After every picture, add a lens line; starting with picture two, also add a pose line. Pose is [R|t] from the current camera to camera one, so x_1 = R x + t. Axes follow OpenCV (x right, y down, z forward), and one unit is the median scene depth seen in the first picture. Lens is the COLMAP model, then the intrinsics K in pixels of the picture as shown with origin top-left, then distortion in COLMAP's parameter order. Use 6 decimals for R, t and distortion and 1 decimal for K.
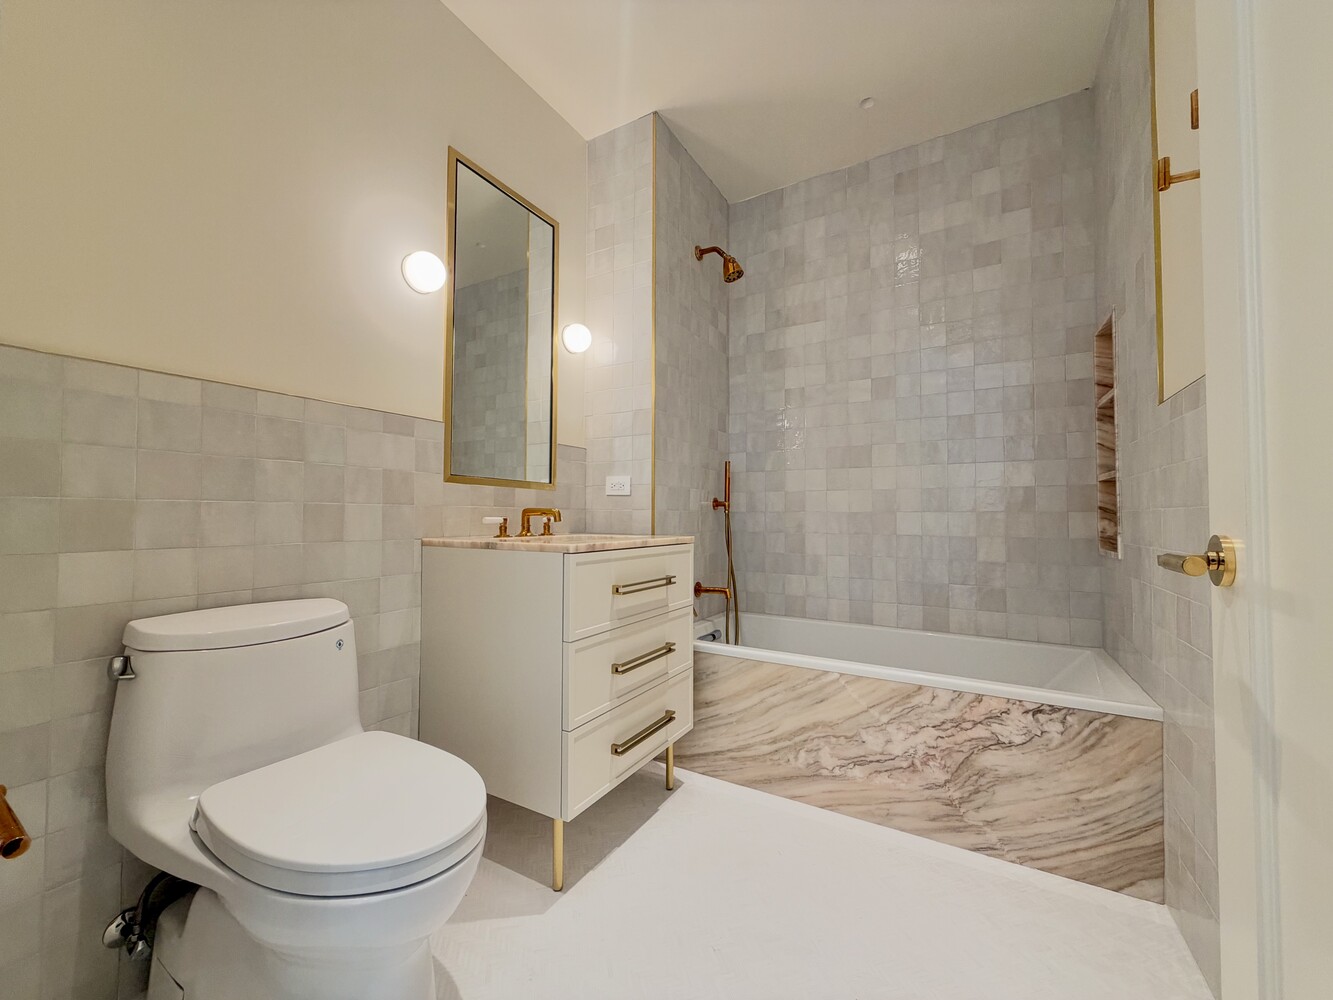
lens RADIAL K [[531.1, 0, 664.2], [0, 531.1, 500.5], [0, 0, 1]] dist [-0.000523, 0.000263]
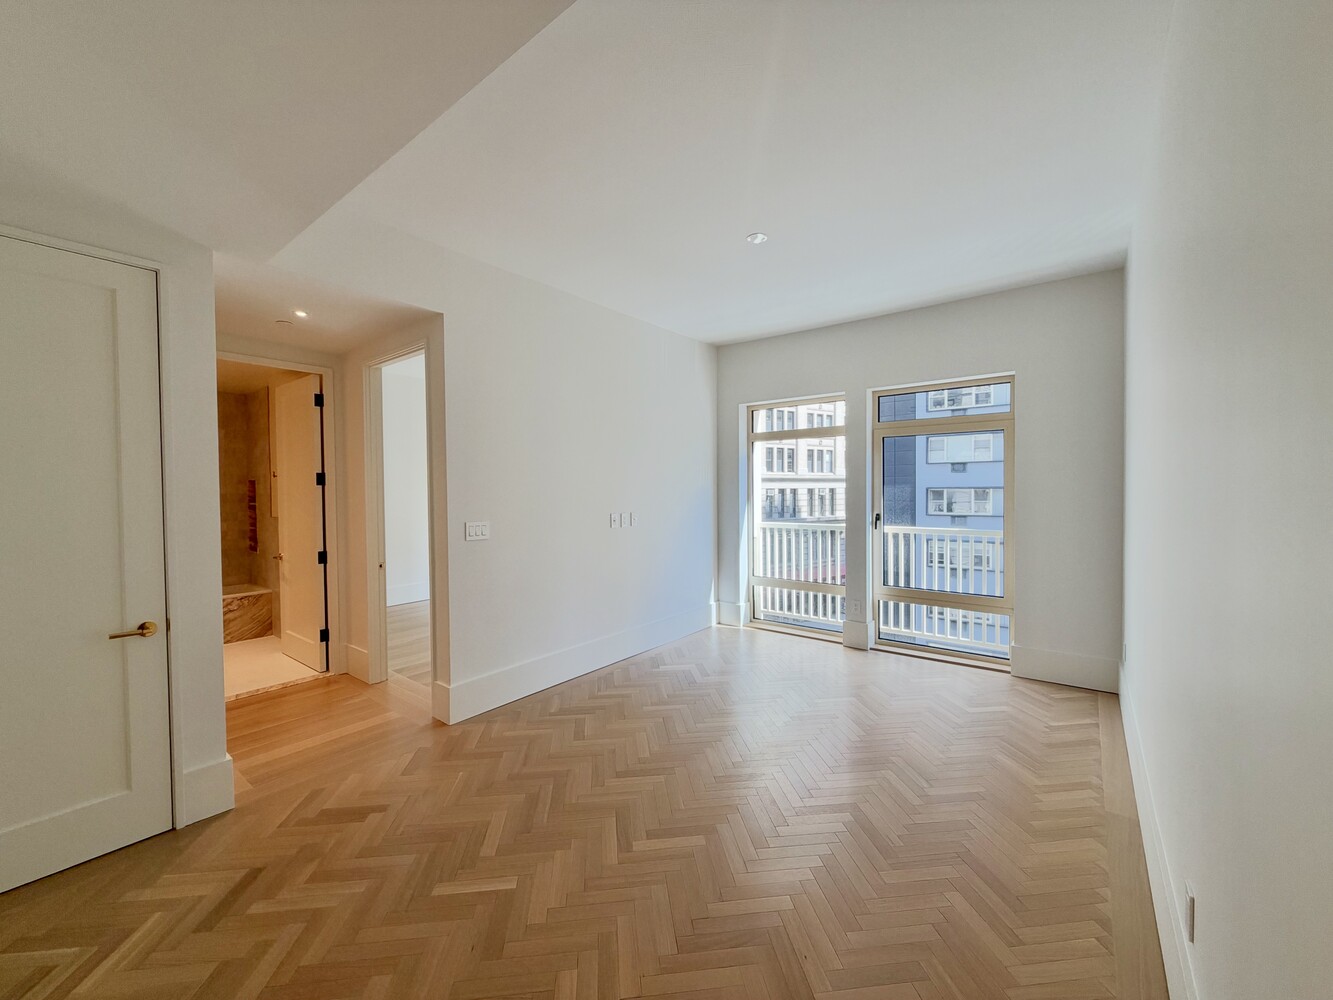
lens RADIAL K [[531.1, 0, 664.2], [0, 531.1, 500.5], [0, 0, 1]] dist [-0.000523, 0.000263]
pose [[0.152768, -0.029594, 0.987819, -2.438984], [-0.015059, 0.999366, 0.032268, -0.447259], [-0.988147, -0.019805, 0.152225, -2.422631]]
